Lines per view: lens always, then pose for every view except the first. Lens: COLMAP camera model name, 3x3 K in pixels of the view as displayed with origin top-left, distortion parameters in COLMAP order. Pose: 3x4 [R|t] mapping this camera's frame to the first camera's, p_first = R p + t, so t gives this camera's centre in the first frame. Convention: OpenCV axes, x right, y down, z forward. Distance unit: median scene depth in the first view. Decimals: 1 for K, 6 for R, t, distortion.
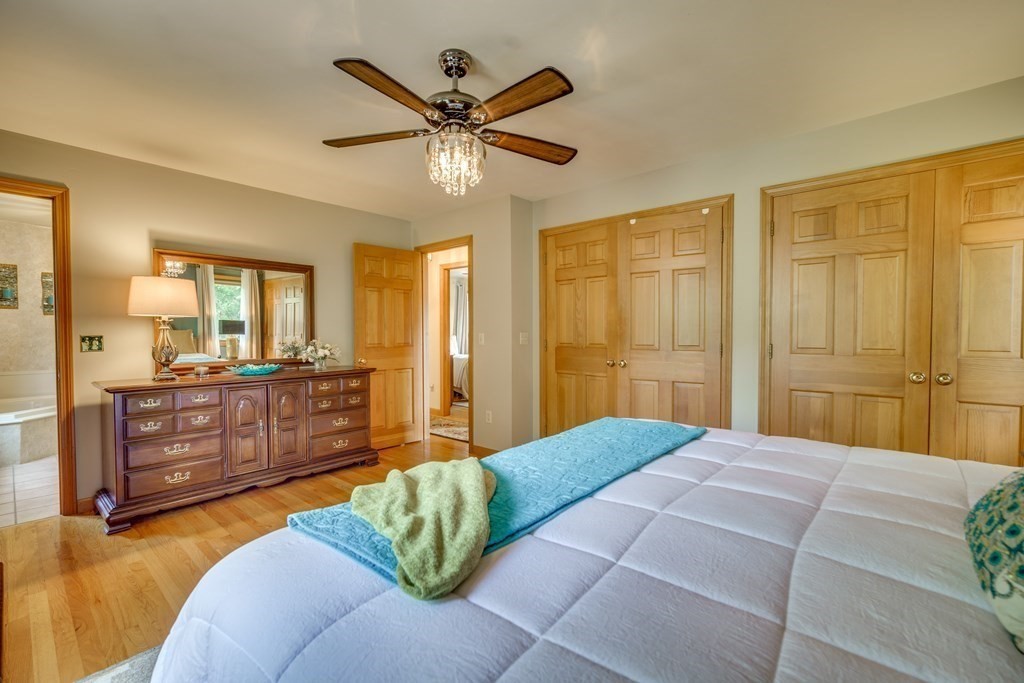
lens RADIAL K [[443.6, 0, 508.3], [0, 443.6, 342.8], [0, 0, 1]] dist [-0.004423, 0.004532]
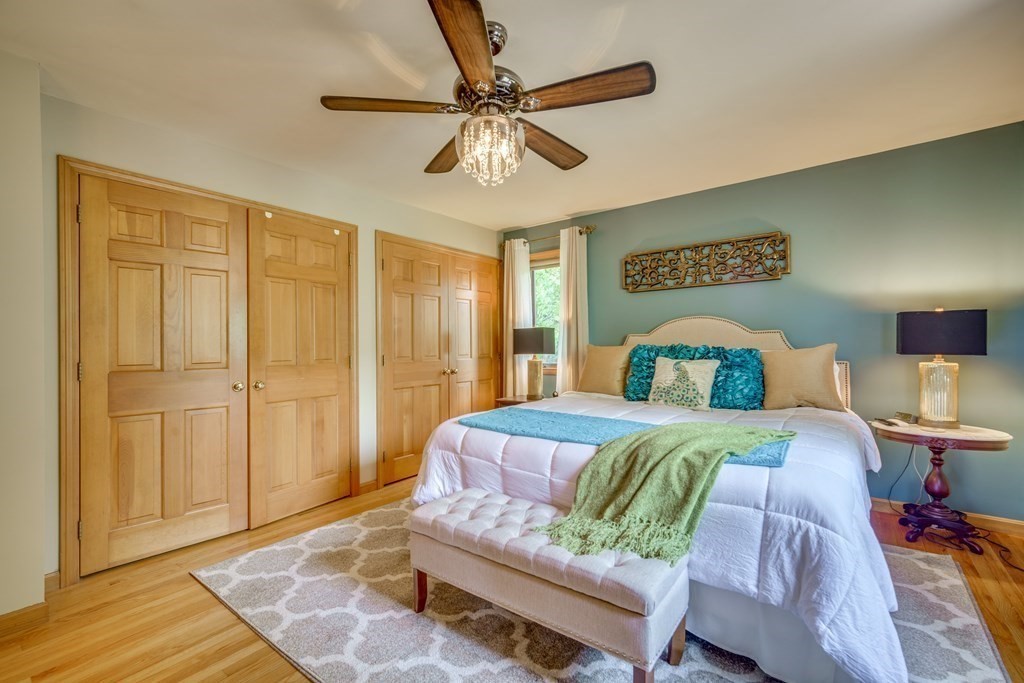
lens RADIAL K [[443.6, 0, 508.3], [0, 443.6, 342.8], [0, 0, 1]] dist [-0.004423, 0.004532]
pose [[-0.048939, 0.010414, 0.998747, -0.572797], [0.030420, 0.999497, -0.008931, -0.009424], [-0.998338, 0.029944, -0.049231, 0.589247]]
